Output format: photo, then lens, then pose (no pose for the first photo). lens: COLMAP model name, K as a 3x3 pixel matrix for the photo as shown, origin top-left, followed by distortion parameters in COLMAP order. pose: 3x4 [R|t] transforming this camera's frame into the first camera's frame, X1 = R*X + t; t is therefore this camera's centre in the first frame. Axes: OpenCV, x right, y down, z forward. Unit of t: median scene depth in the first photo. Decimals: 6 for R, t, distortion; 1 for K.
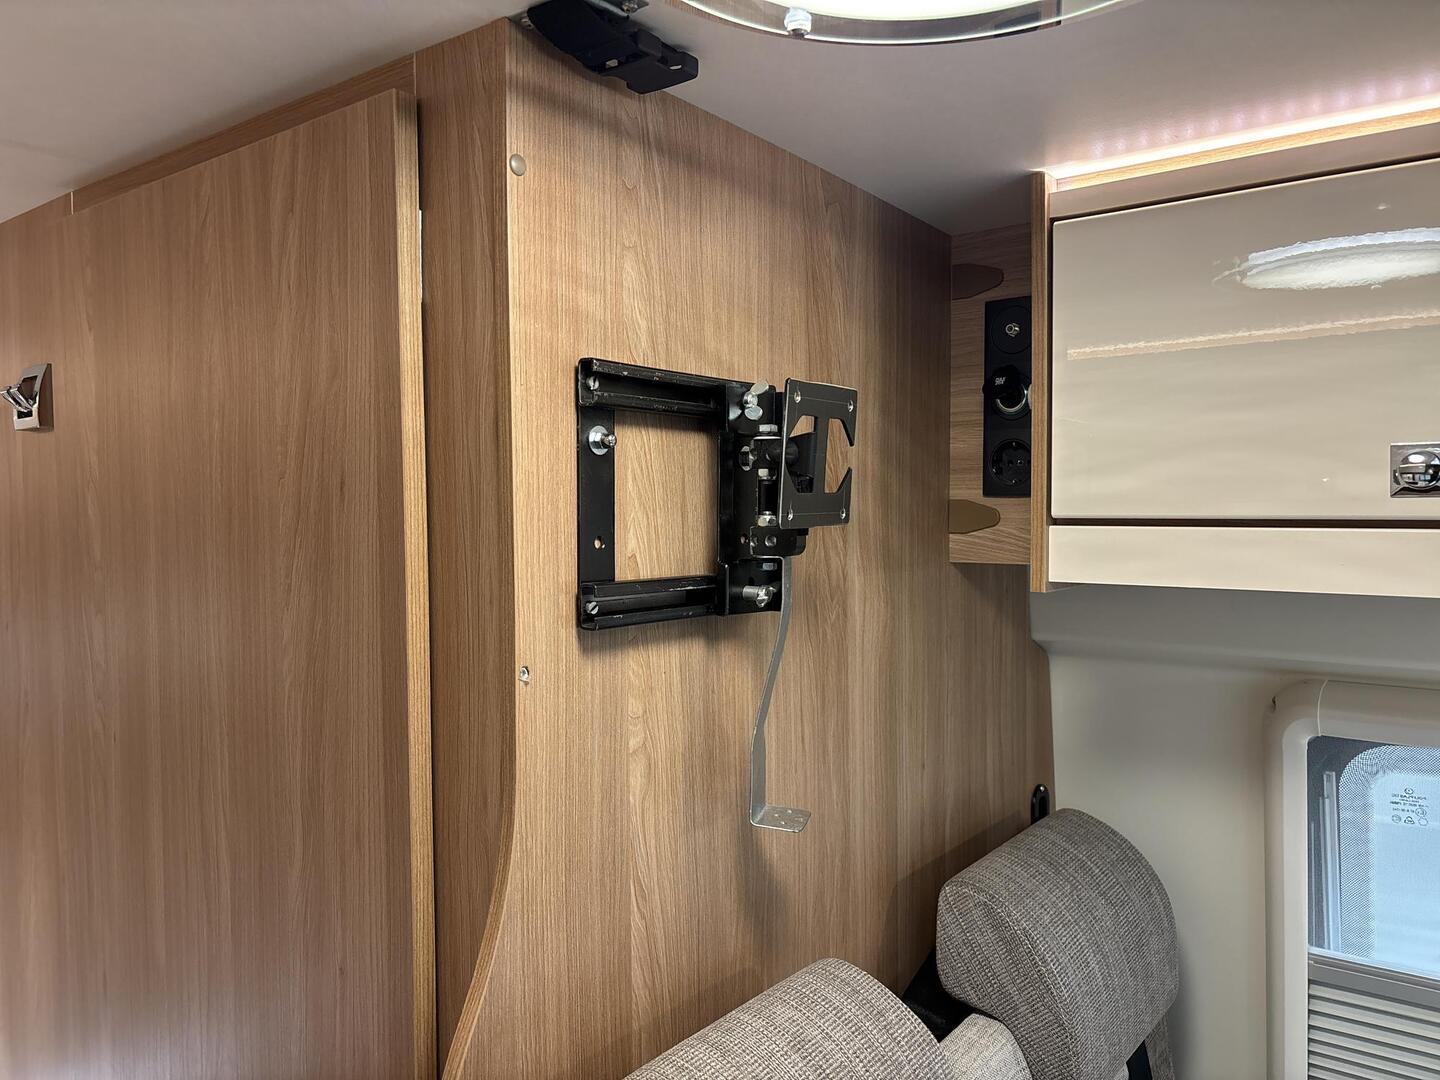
lens RADIAL K [[1083.3, 0, 720.0], [0, 1083.3, 540.0], [0, 0, 1]] dist [0.062130, -0.086652]
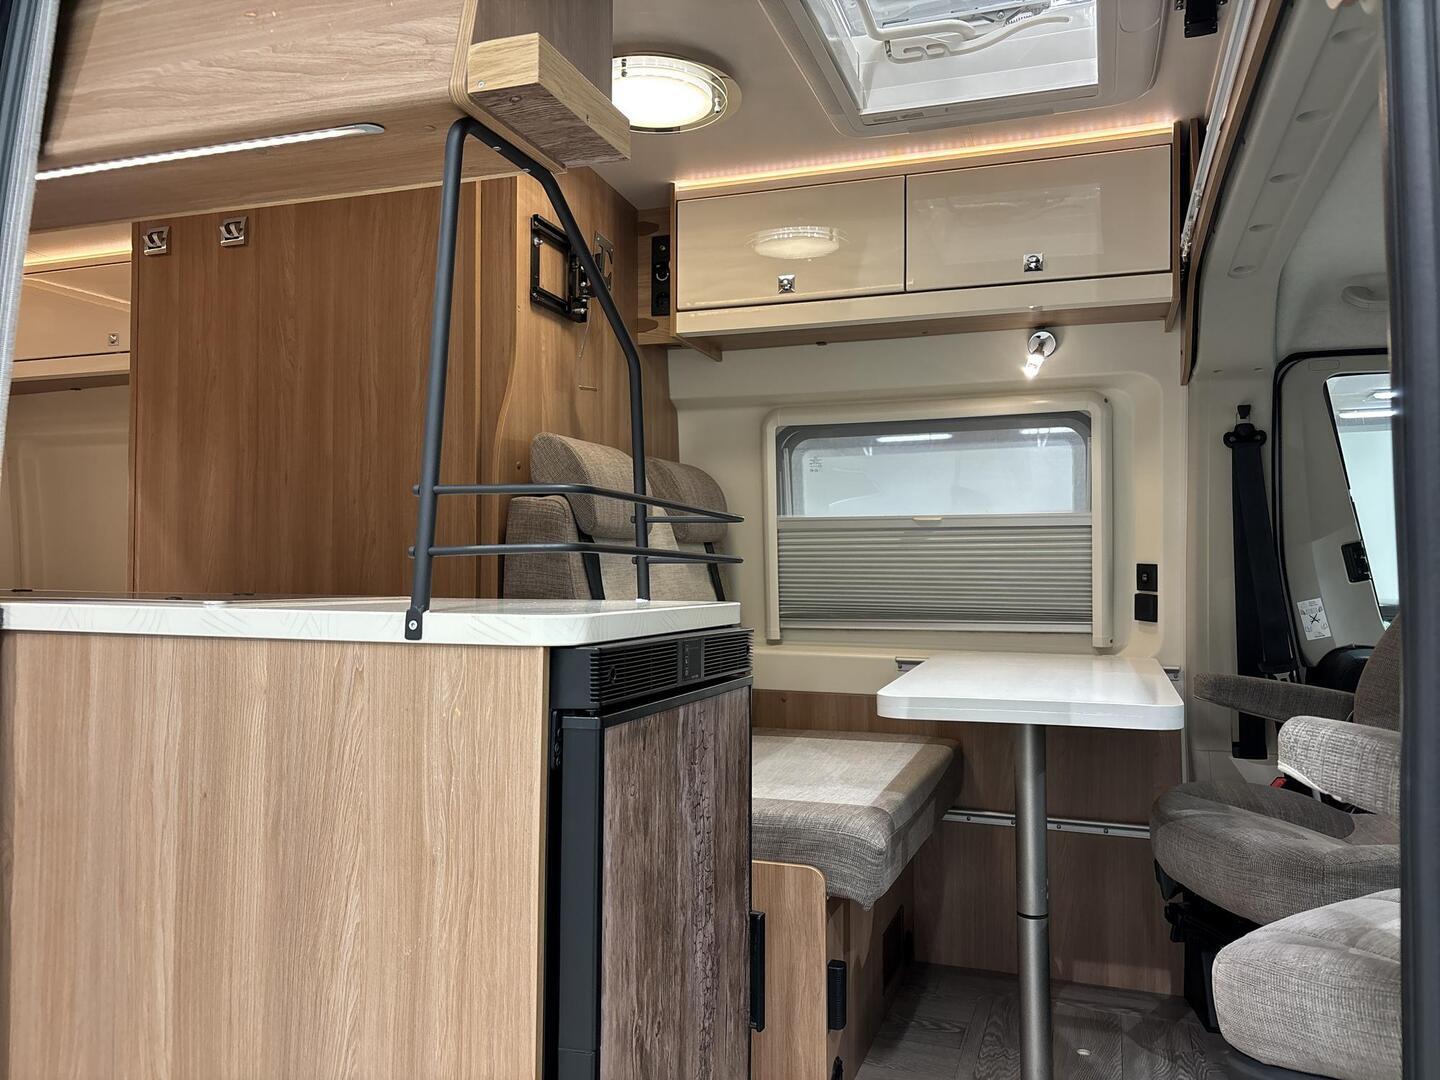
lens RADIAL K [[1083.3, 0, 720.0], [0, 1083.3, 540.0], [0, 0, 1]] dist [0.062130, -0.086652]
pose [[0.944585, 0.020102, 0.327652, -0.493053], [0.001430, 0.997862, -0.065346, 0.761733], [-0.328265, 0.062193, 0.942536, -1.621250]]
